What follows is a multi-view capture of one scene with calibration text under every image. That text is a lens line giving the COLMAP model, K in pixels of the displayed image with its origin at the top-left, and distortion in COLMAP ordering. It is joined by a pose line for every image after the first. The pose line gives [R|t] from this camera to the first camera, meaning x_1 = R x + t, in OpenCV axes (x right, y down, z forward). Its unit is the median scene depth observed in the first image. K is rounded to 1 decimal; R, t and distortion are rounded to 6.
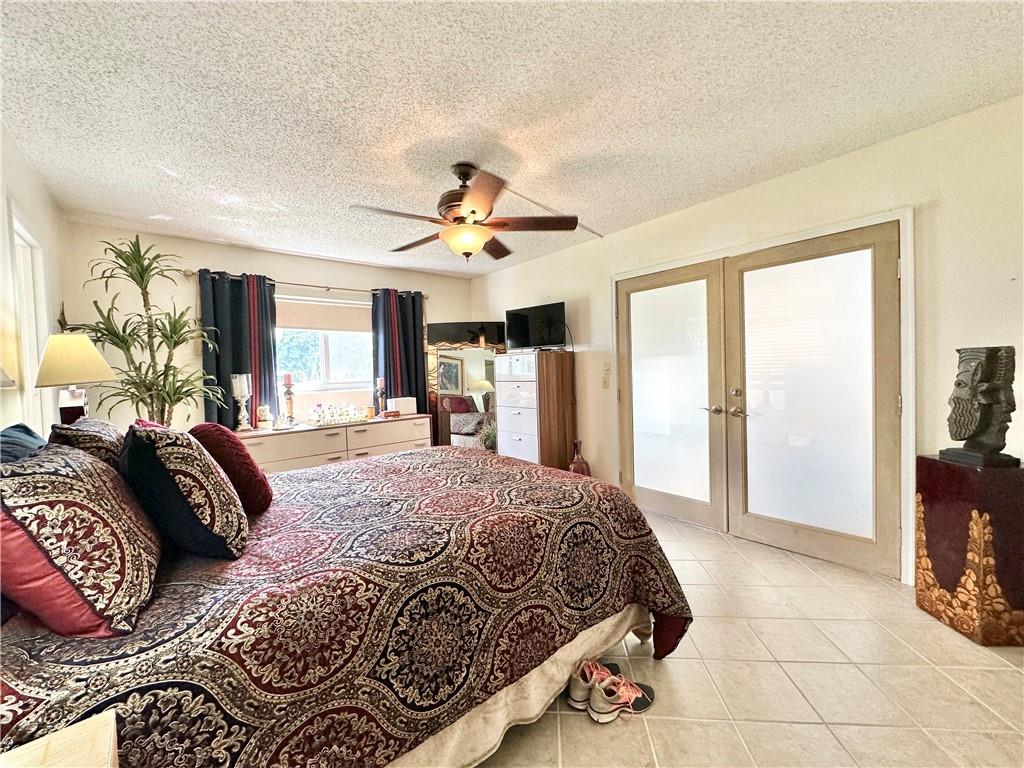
lens RADIAL K [[409.6, 0, 513.1], [0, 409.6, 381.3], [0, 0, 1]] dist [-0.000893, 0.000791]
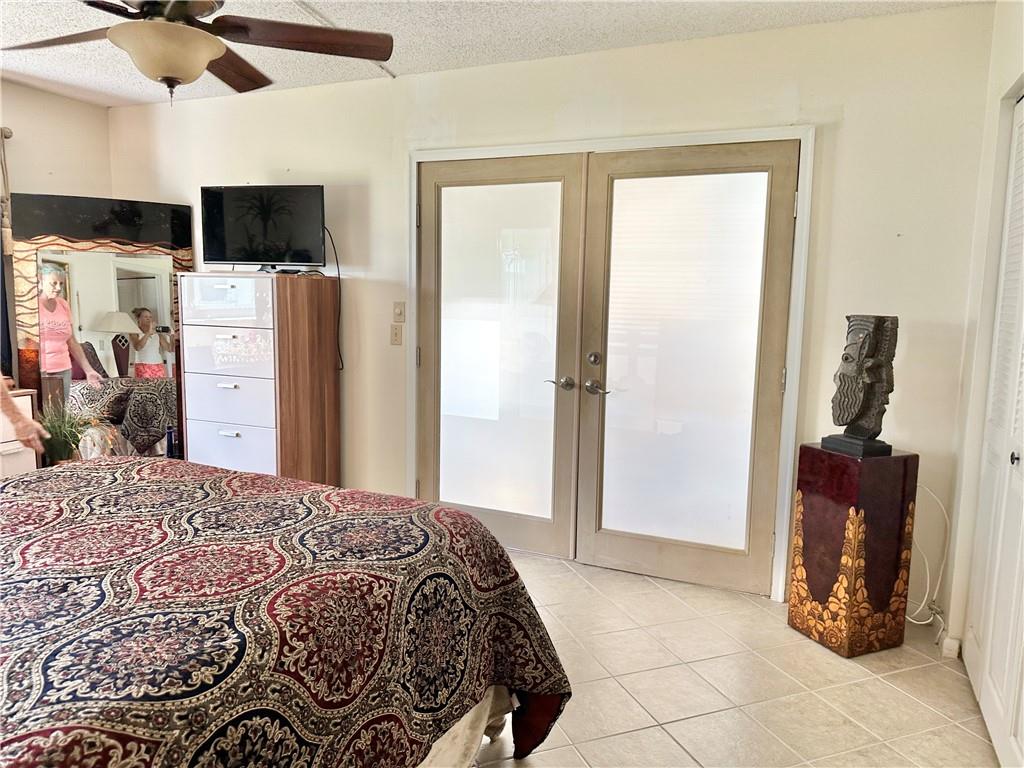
lens RADIAL K [[718.0, 0, 512.0], [0, 718.0, 384.0], [0, 0, 1]] dist [0.068483, -0.076132]
pose [[0.895804, -0.003136, 0.444438, -0.189849], [-0.037890, 0.995796, 0.083397, -0.042056], [-0.442831, -0.091547, 0.891919, -0.018605]]
